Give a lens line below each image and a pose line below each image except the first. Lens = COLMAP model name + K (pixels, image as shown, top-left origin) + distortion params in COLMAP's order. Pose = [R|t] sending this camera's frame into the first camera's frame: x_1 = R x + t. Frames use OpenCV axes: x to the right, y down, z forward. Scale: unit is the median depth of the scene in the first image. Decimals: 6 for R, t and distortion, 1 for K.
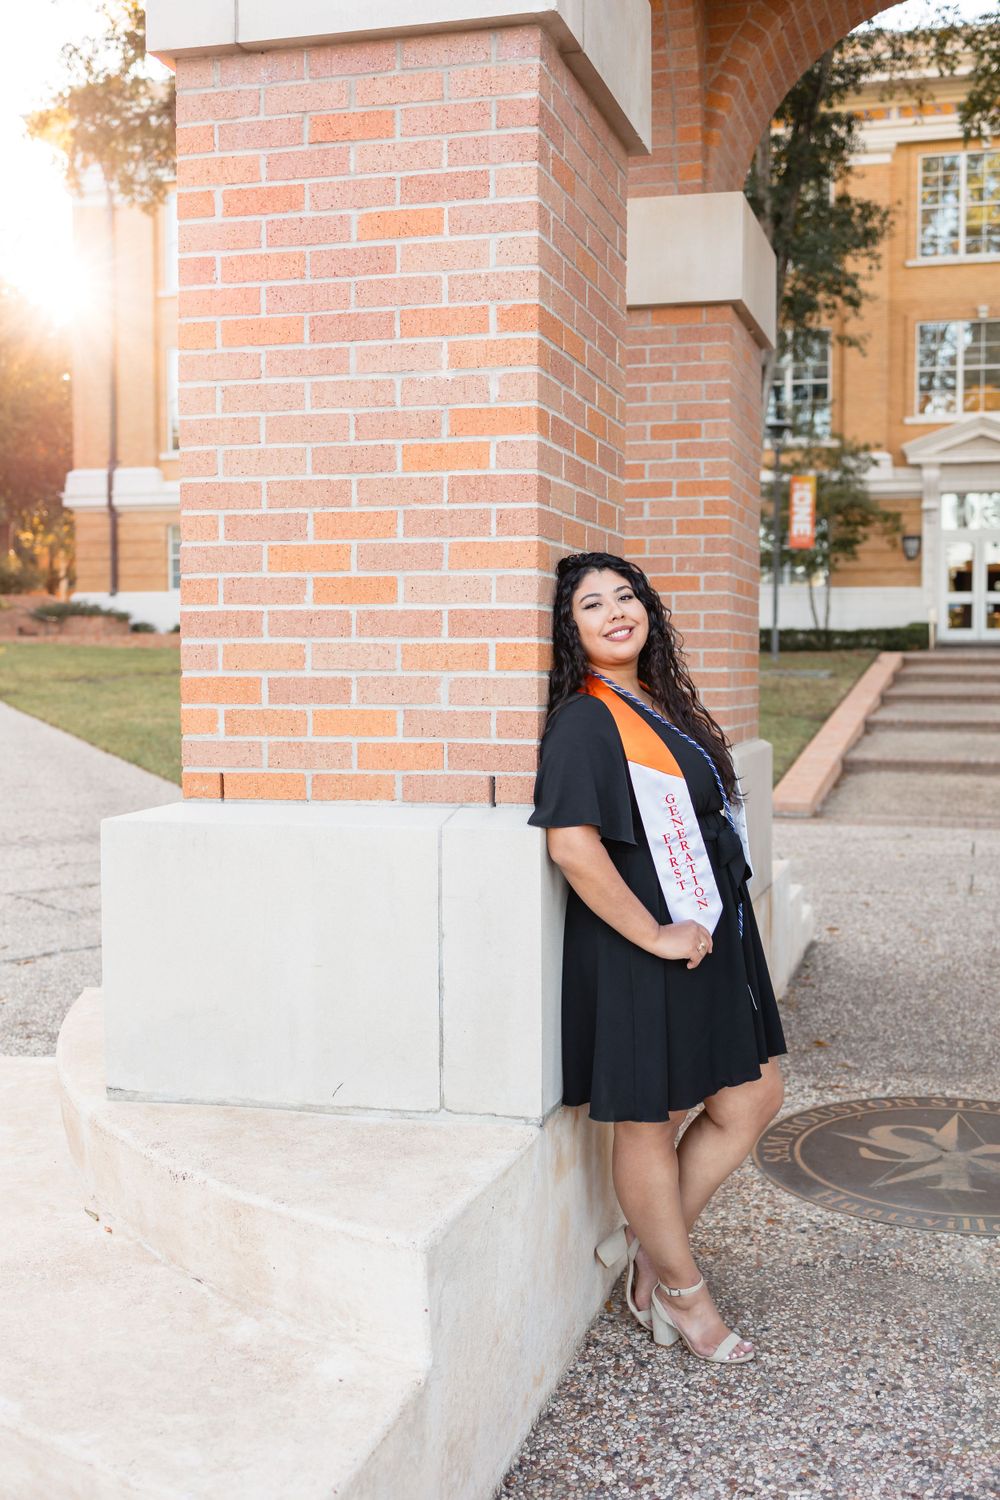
lens RADIAL K [[1501.6, 0, 576.5], [0, 1501.6, 747.0], [0, 0, 1]] dist [-0.007687, 0.015843]
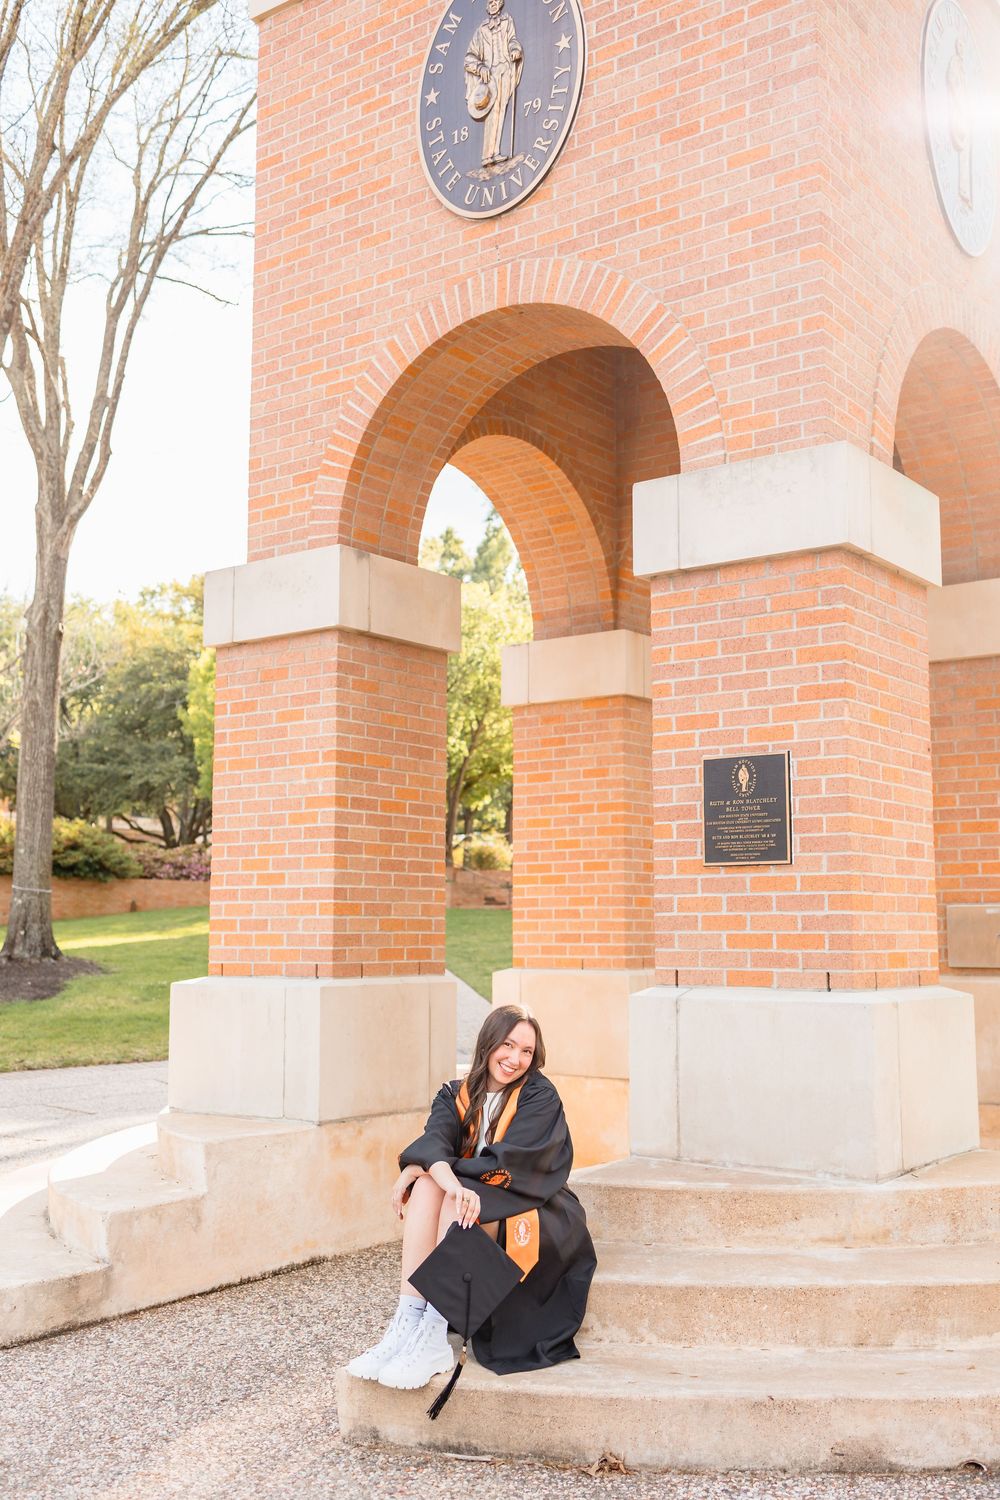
lens RADIAL K [[1554.1, 0, 475.5], [0, 1554.1, 753.2], [0, 0, 1]] dist [-0.001248, 0.018918]
pose [[0.909500, -0.046519, -0.413094, 1.090008], [-0.024043, 0.986169, -0.163987, 0.080995], [0.415009, 0.159078, 0.895802, -0.956103]]
